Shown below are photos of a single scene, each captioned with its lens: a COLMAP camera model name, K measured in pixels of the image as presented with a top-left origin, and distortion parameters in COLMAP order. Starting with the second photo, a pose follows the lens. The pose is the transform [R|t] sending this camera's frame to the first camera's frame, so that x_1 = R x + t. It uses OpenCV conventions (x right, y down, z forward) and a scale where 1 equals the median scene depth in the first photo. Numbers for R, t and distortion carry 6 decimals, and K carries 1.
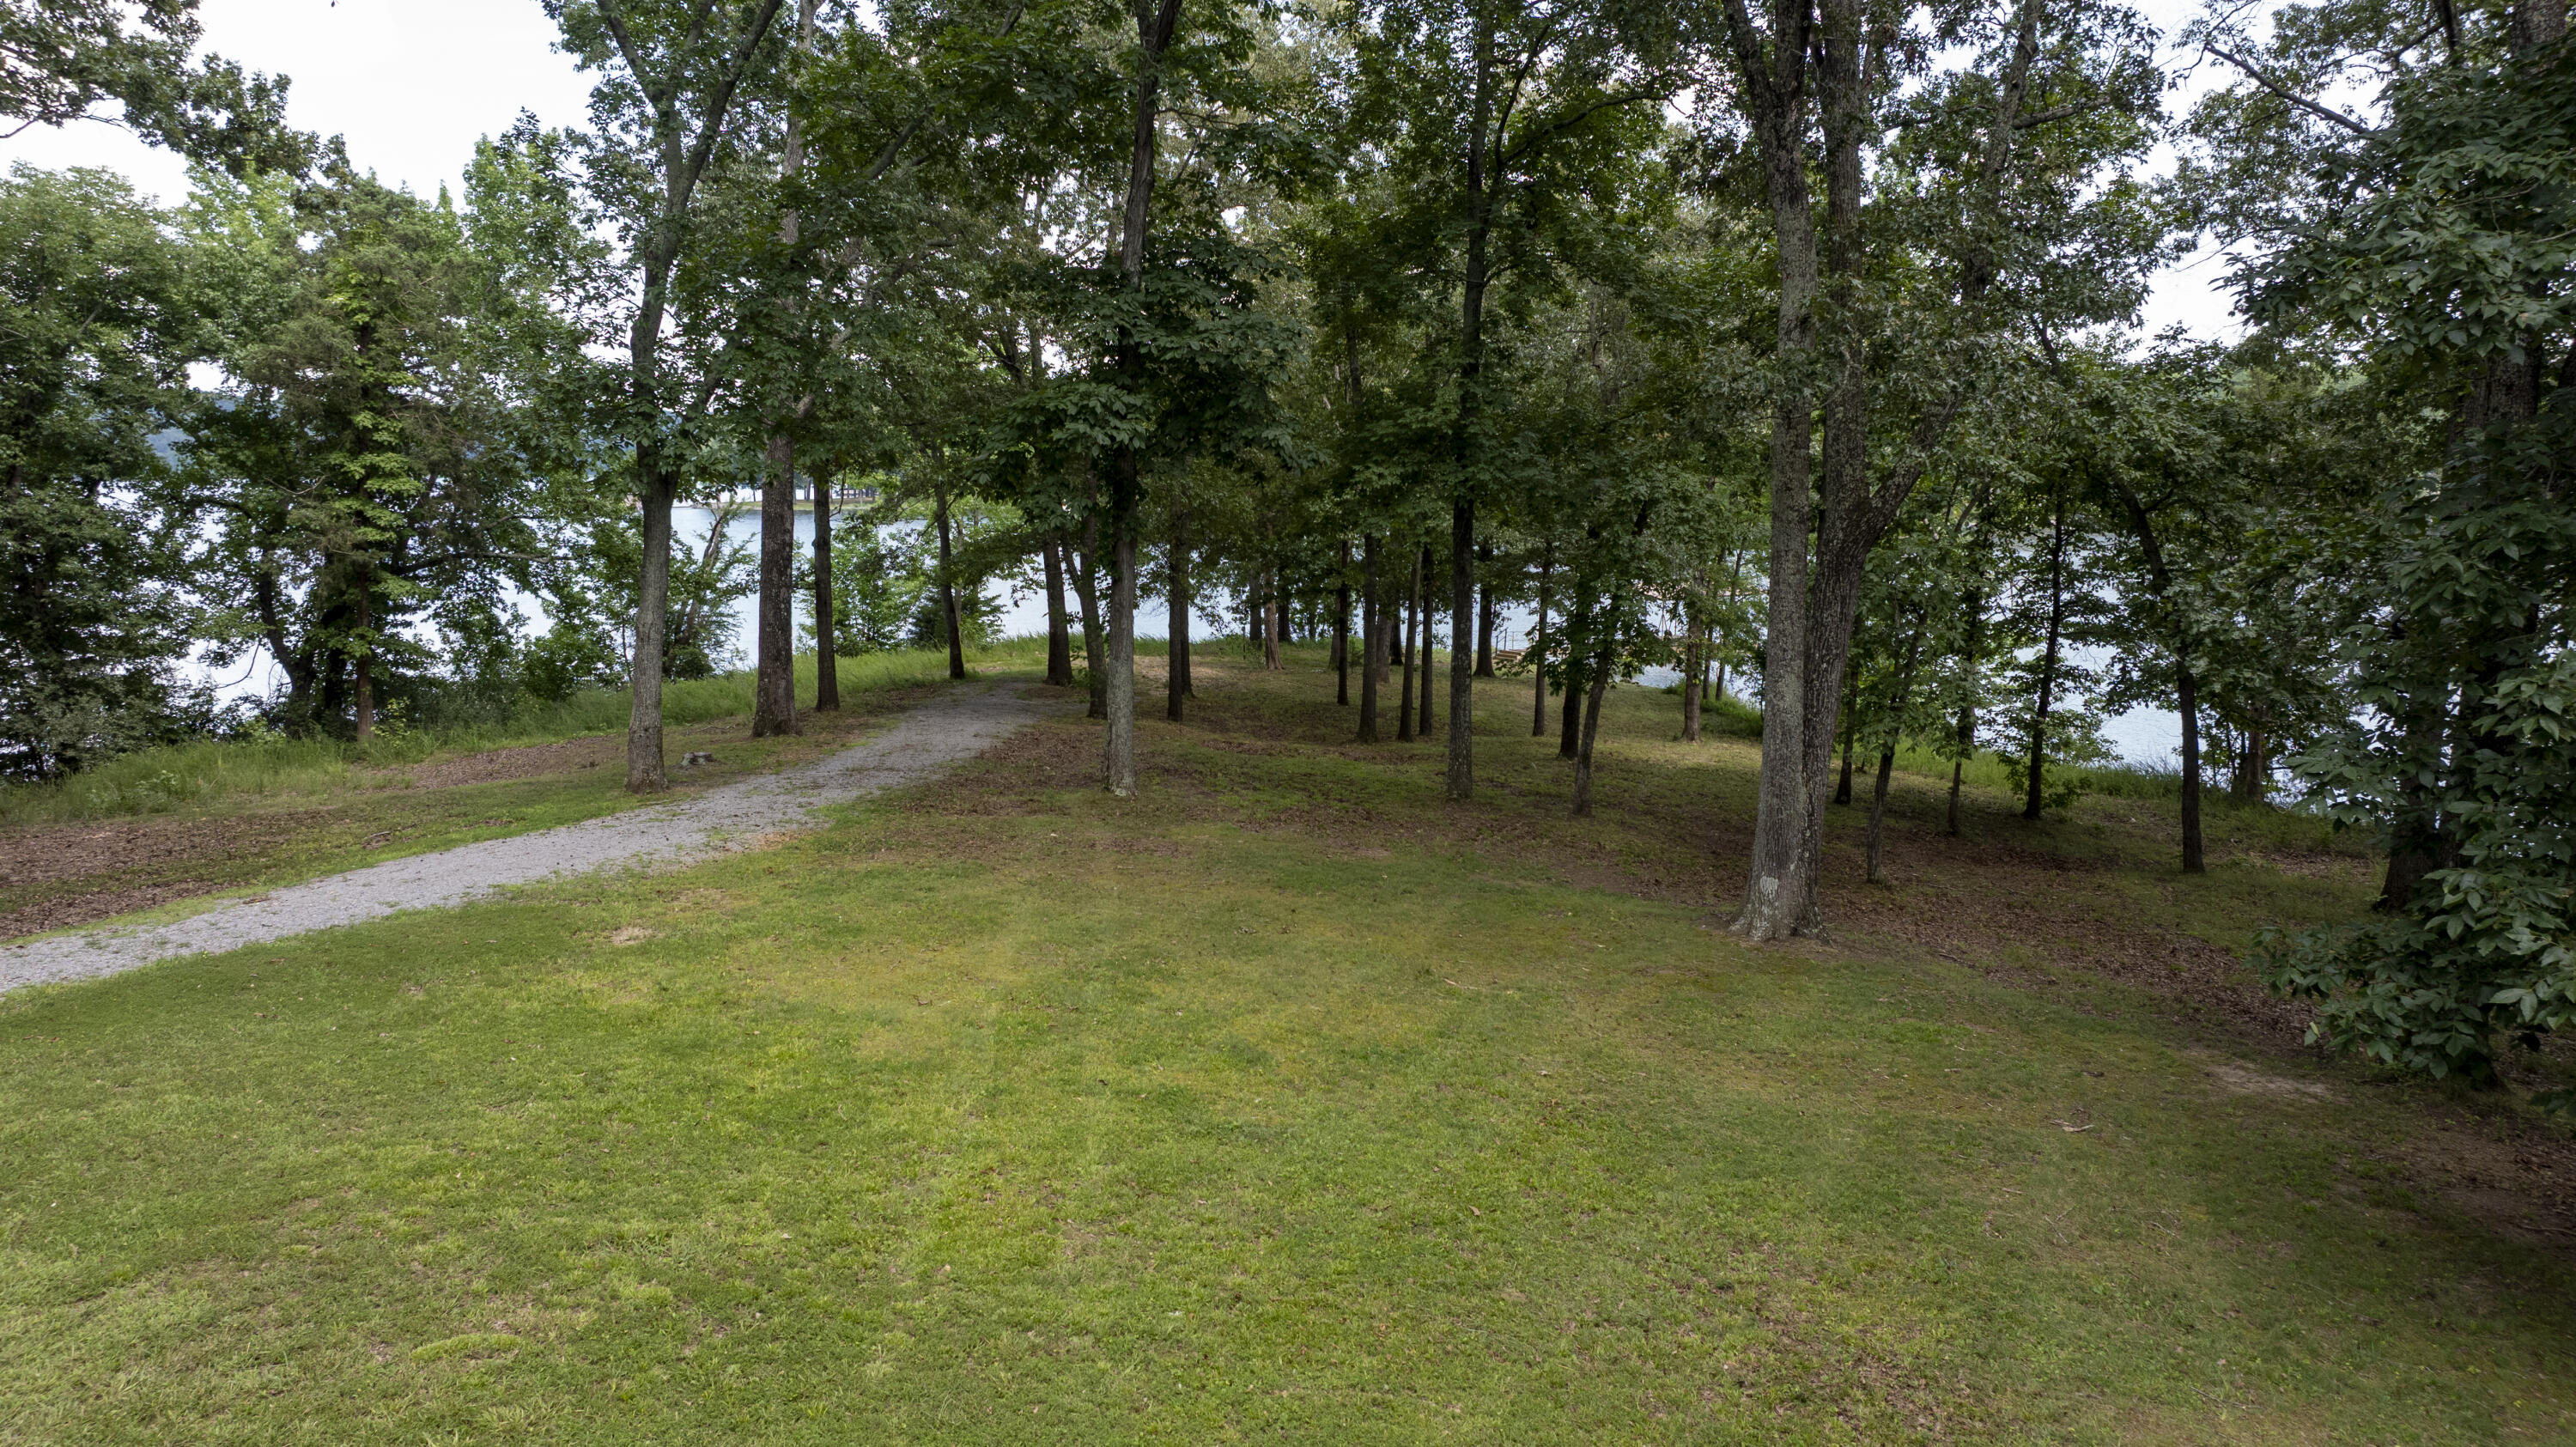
lens RADIAL K [[1801.4, 0, 1288.0], [0, 1801.4, 723.5], [0, 0, 1]] dist [0.001029, 0.002202]
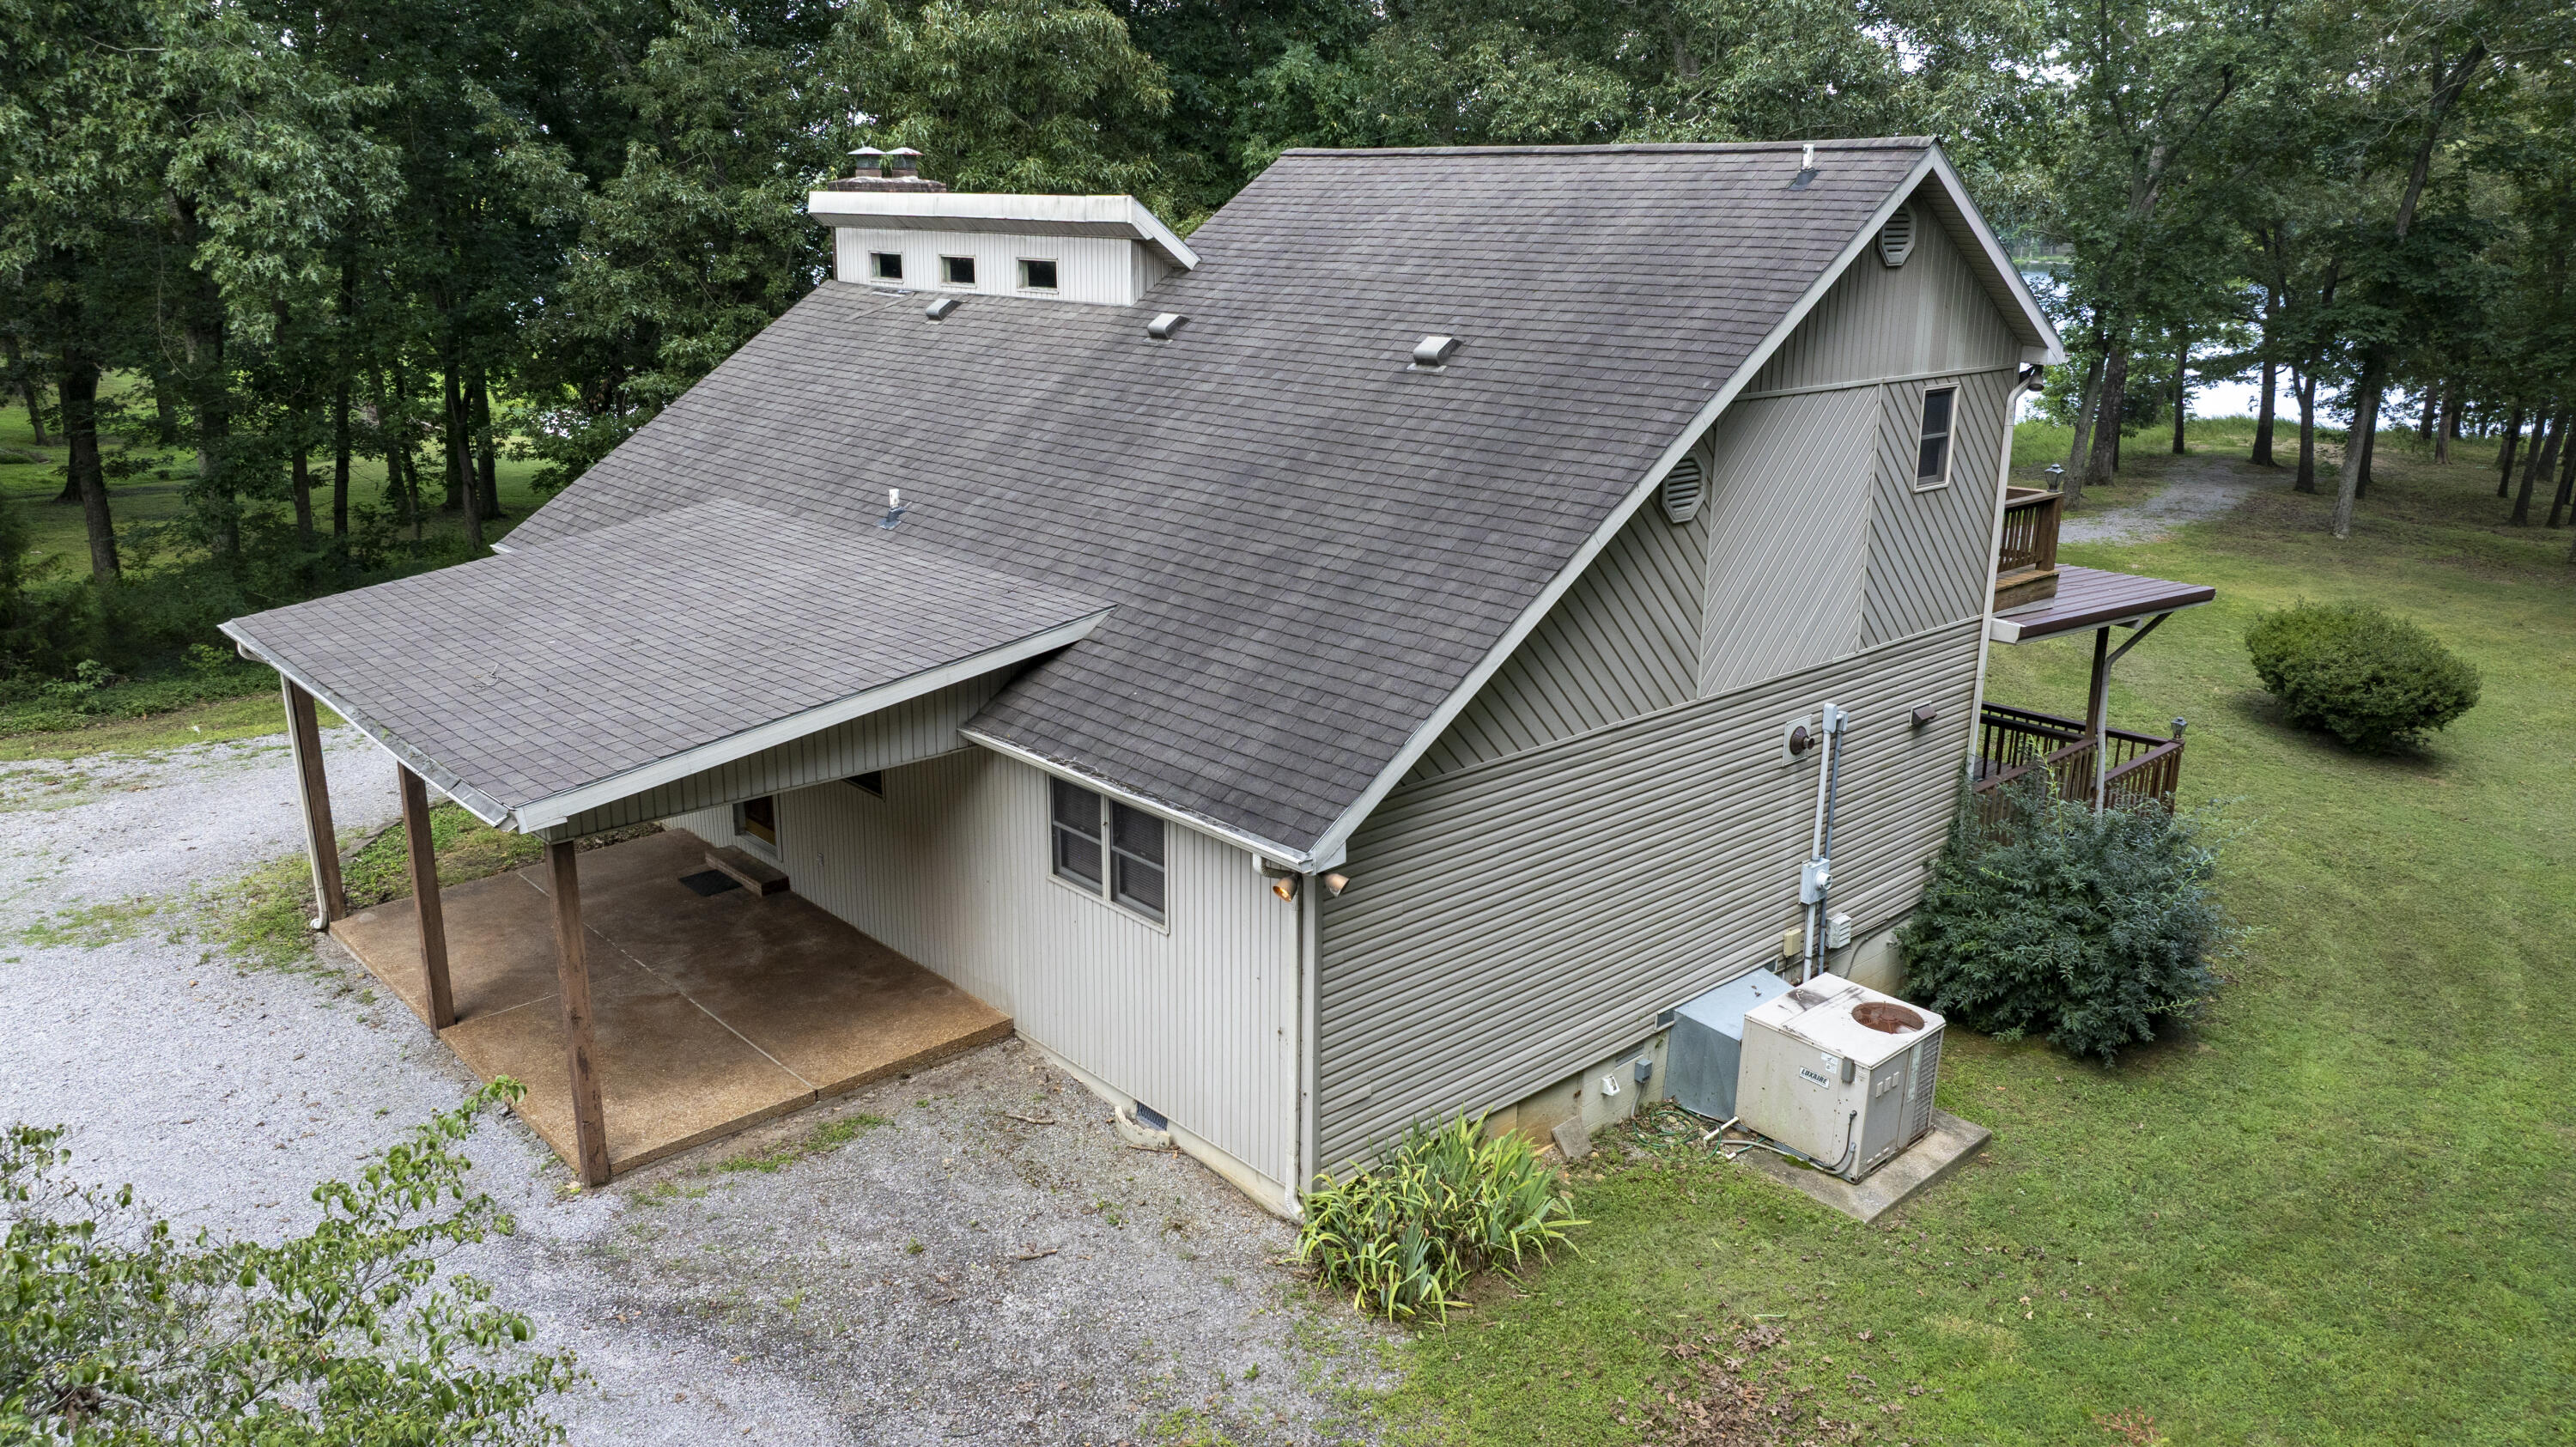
lens RADIAL K [[1801.4, 0, 1288.0], [0, 1801.4, 723.5], [0, 0, 1]] dist [0.001029, 0.002202]
pose [[0.843805, 0.150133, -0.515221, -0.014571], [-0.075409, 0.983715, 0.163149, 0.004624], [0.531325, -0.098813, 0.841385, -0.600527]]
